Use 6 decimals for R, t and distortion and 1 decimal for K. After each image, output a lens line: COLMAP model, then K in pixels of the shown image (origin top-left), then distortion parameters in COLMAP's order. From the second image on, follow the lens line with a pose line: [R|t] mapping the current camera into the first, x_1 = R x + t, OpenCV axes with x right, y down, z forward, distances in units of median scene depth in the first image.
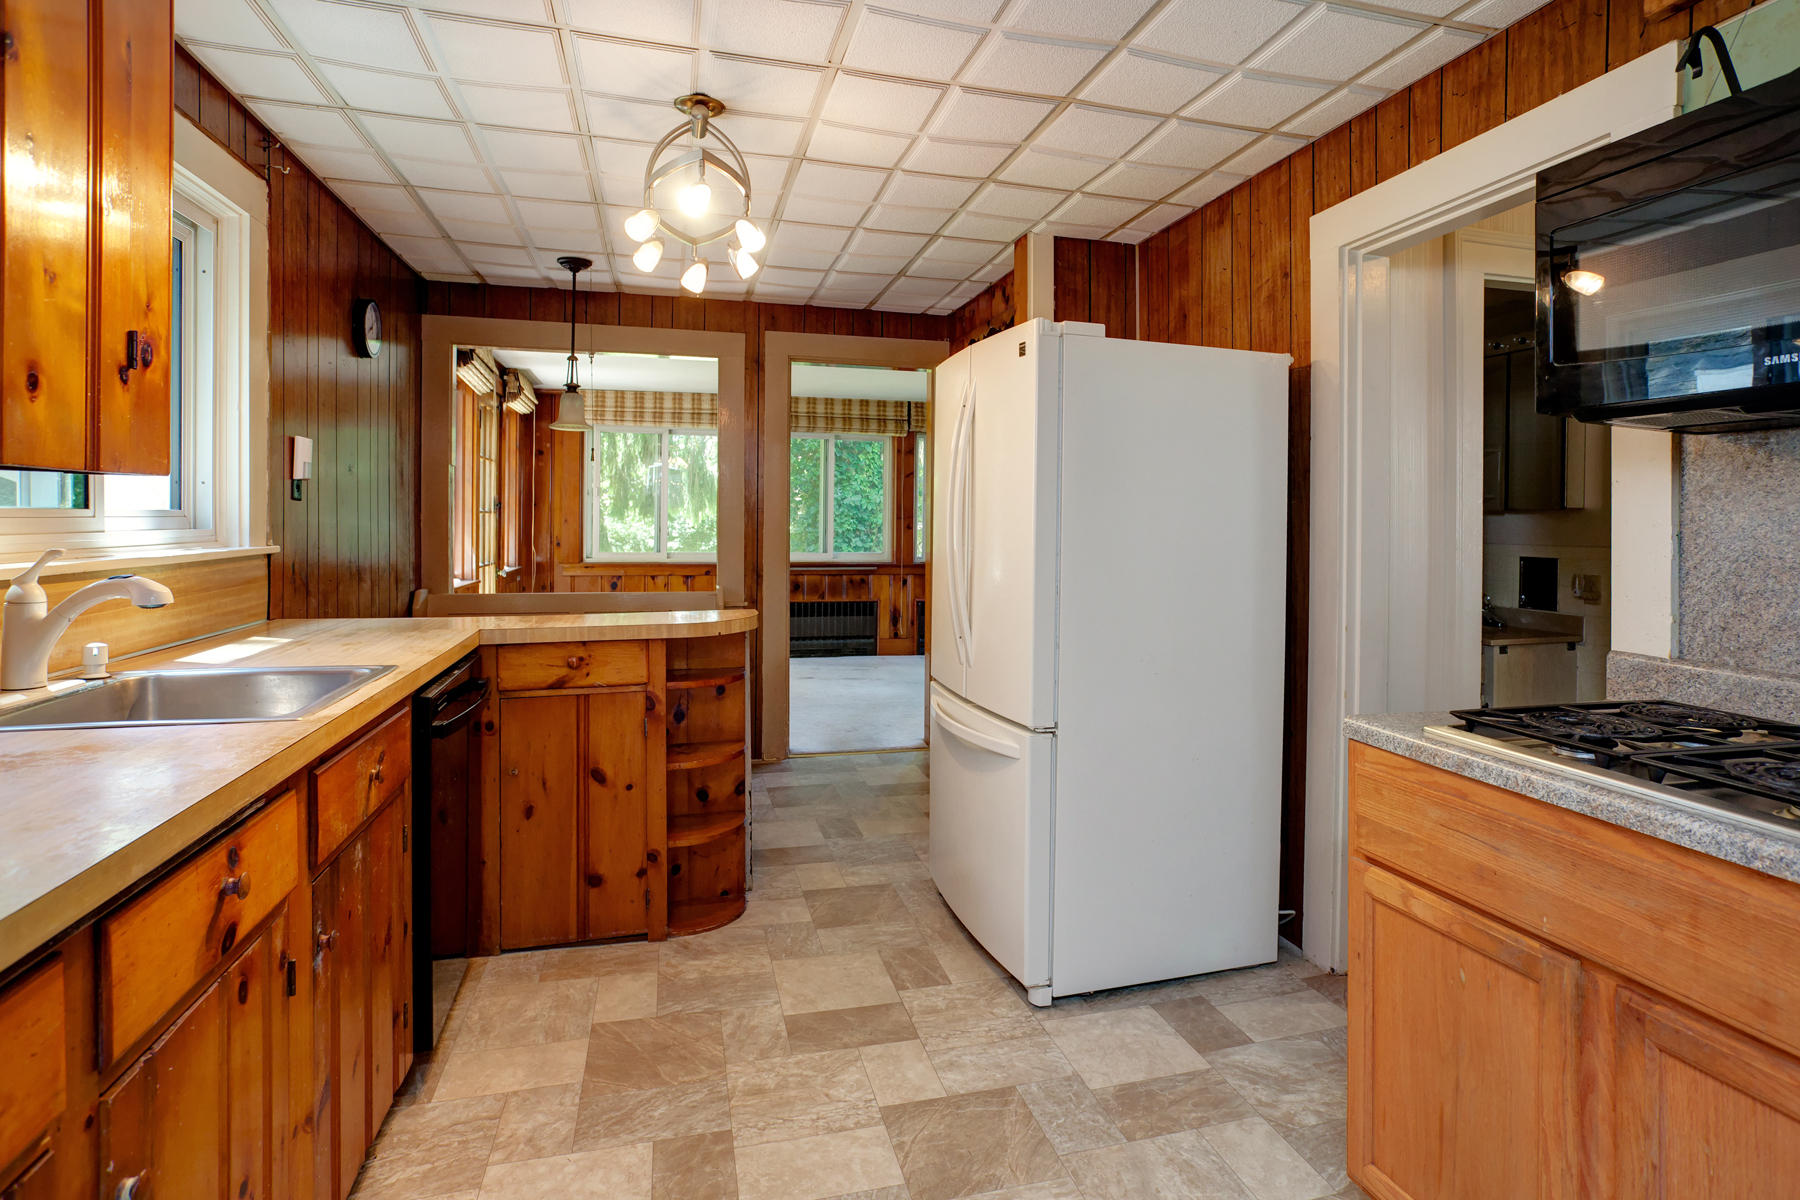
lens RADIAL K [[946.5, 0, 902.1], [0, 946.5, 549.1], [0, 0, 1]] dist [-0.033003, 0.000667]
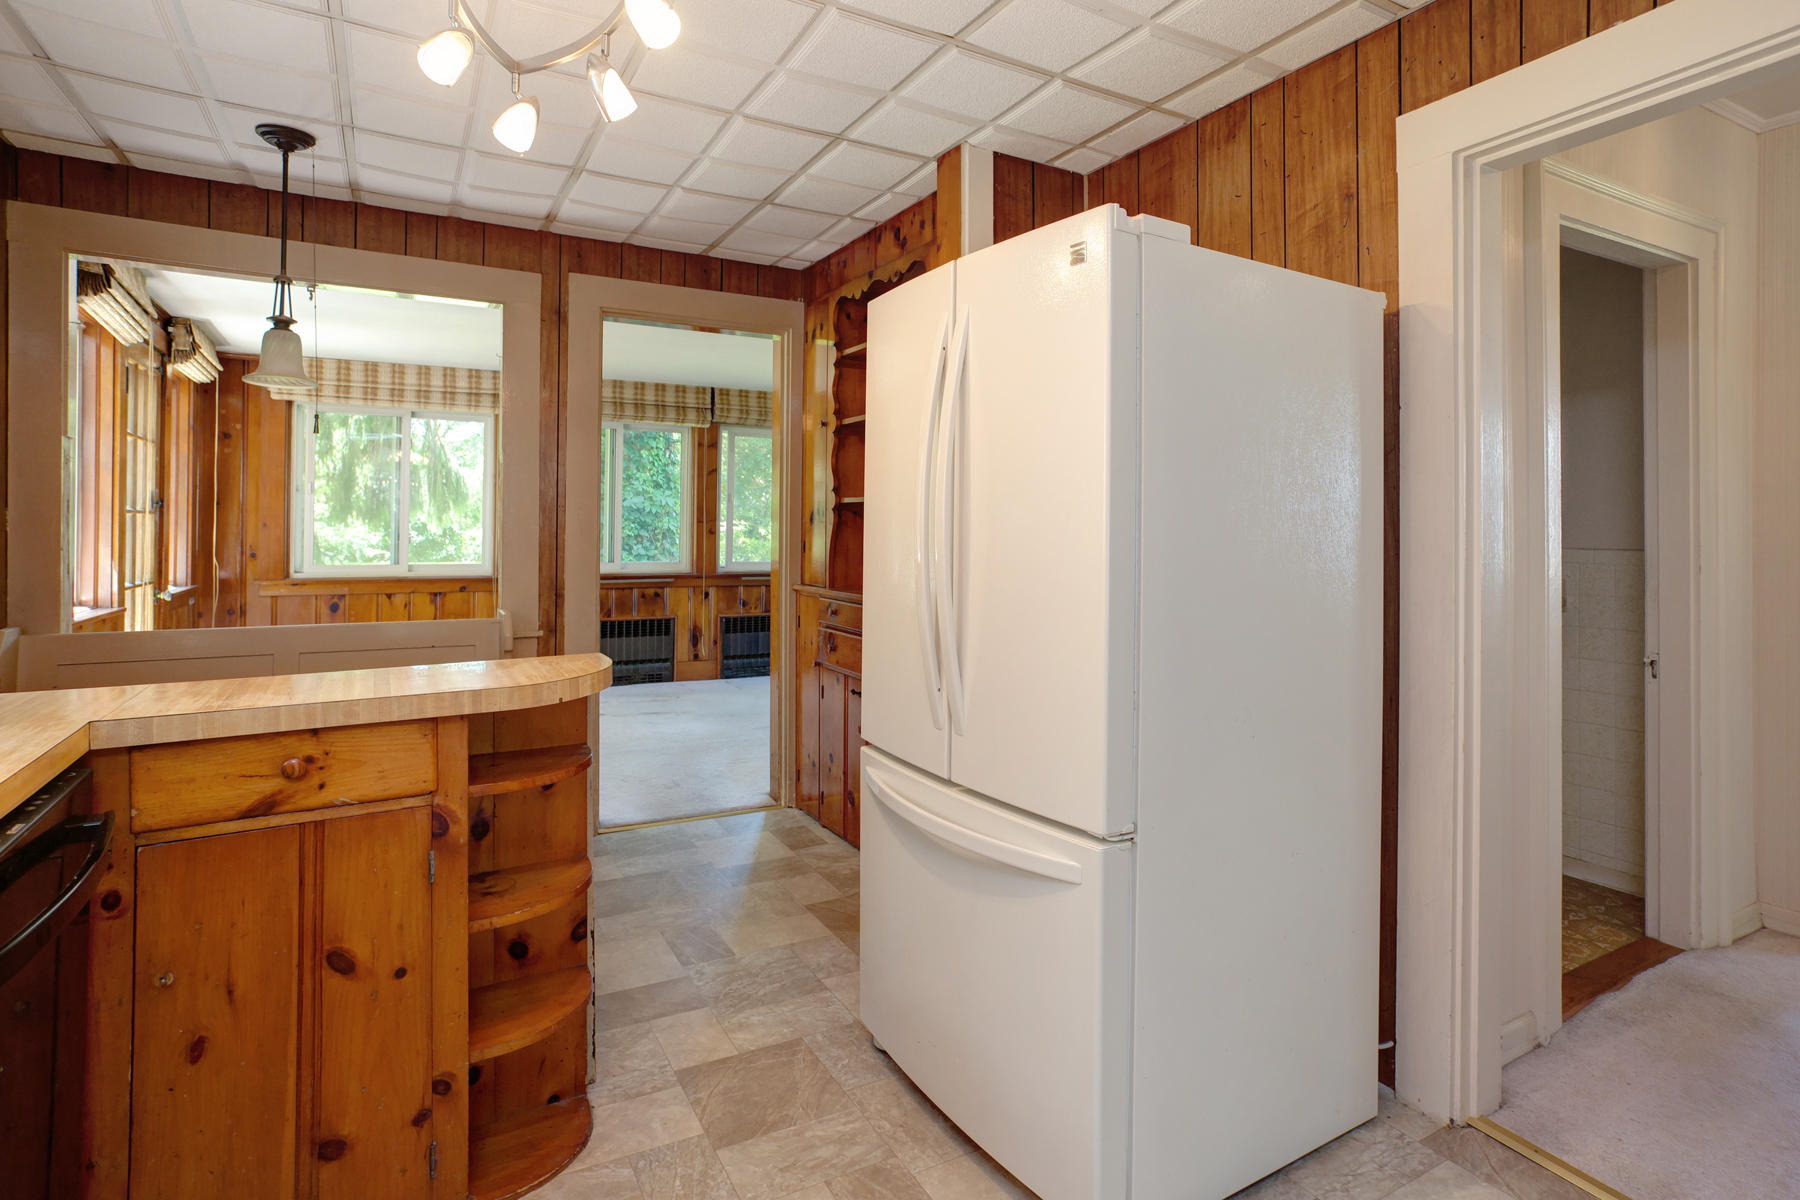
lens RADIAL K [[943.9, 0, 905.2], [0, 943.9, 534.2], [0, 0, 1]] dist [-0.029067, 0.025342]
pose [[0.965955, -0.003506, 0.258686, -0.114501], [0.009355, 0.999728, -0.021384, -0.003205], [-0.258541, 0.023076, 0.965725, 0.296116]]
